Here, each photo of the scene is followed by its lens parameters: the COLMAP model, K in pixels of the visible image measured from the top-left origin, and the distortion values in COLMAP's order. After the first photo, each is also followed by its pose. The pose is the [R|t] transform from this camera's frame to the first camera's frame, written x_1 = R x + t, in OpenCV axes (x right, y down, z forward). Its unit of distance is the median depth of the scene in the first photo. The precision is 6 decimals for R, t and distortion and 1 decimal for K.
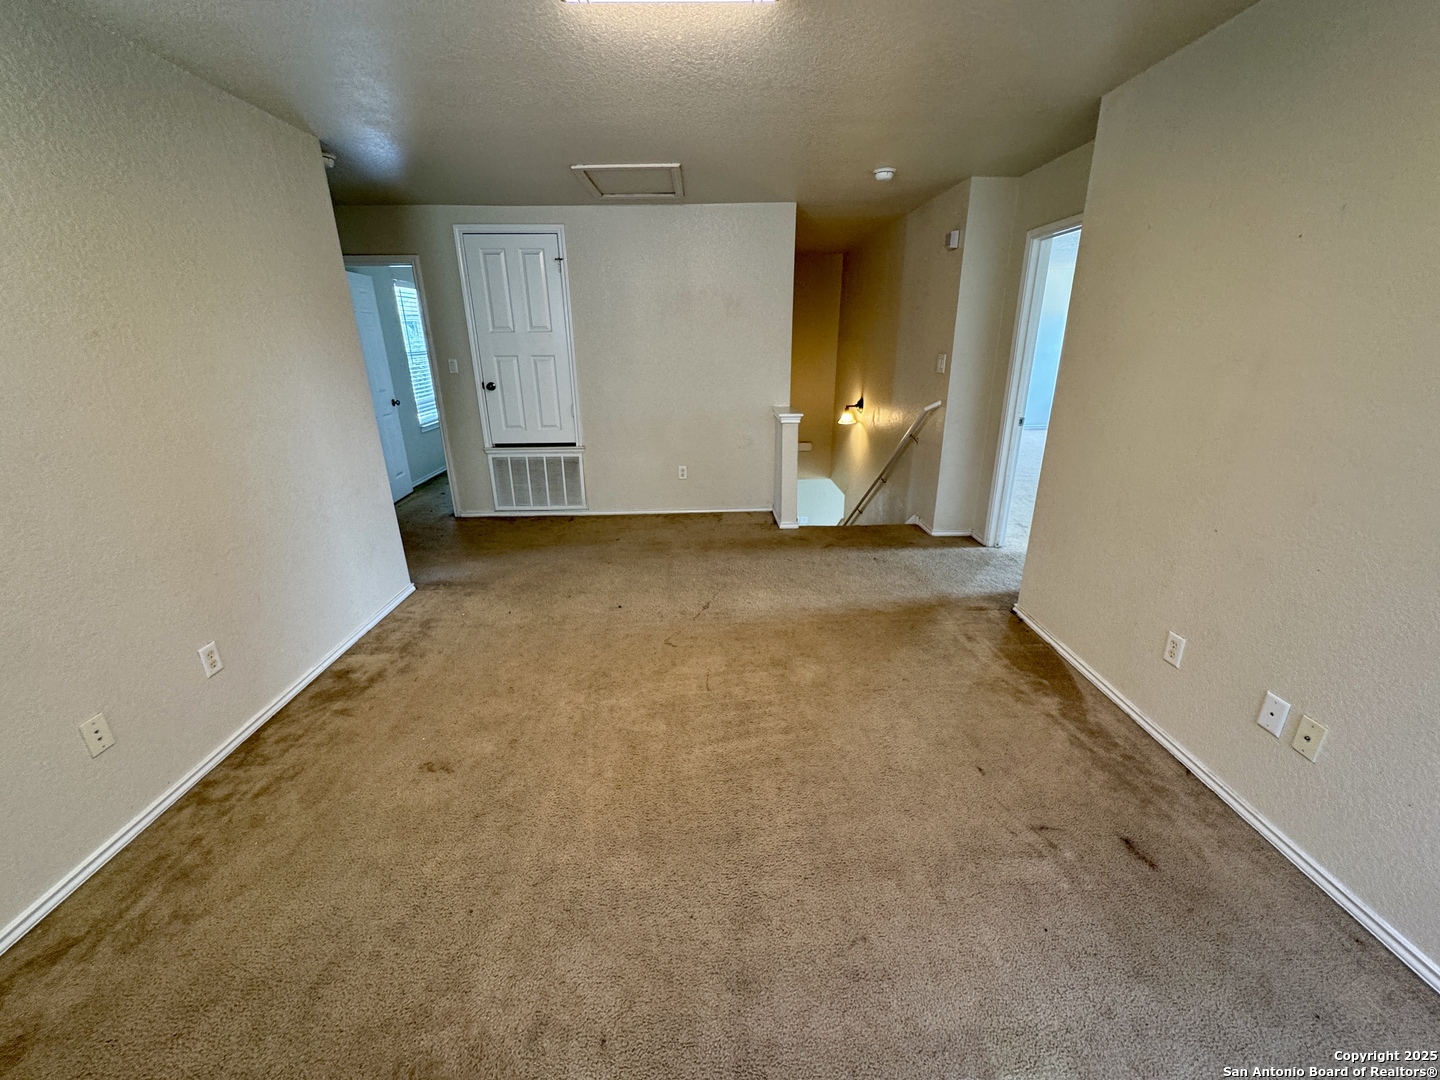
lens RADIAL K [[575.1, 0, 720.0], [0, 575.1, 540.0], [0, 0, 1]] dist [-0.002183, 0.000174]
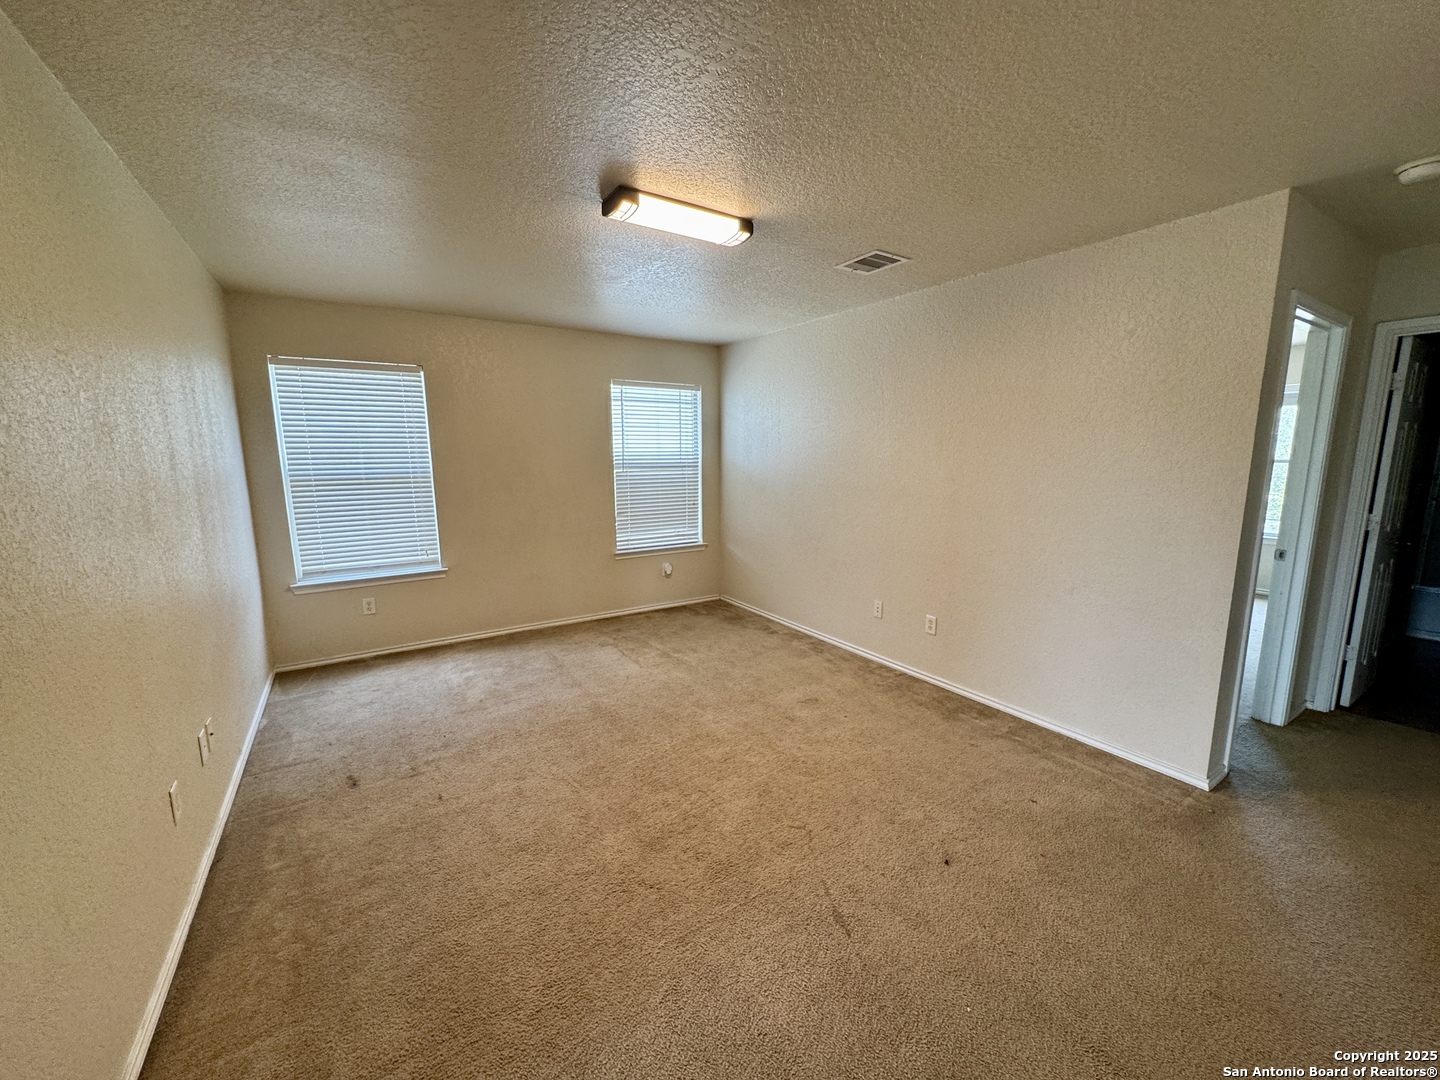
lens RADIAL K [[575.1, 0, 720.0], [0, 575.1, 540.0], [0, 0, 1]] dist [-0.002183, 0.000174]
pose [[-0.856226, 0.096319, -0.507542, 0.396614], [-0.158366, 0.886224, 0.435347, -0.532337], [0.491729, 0.453133, -0.743555, 1.499979]]
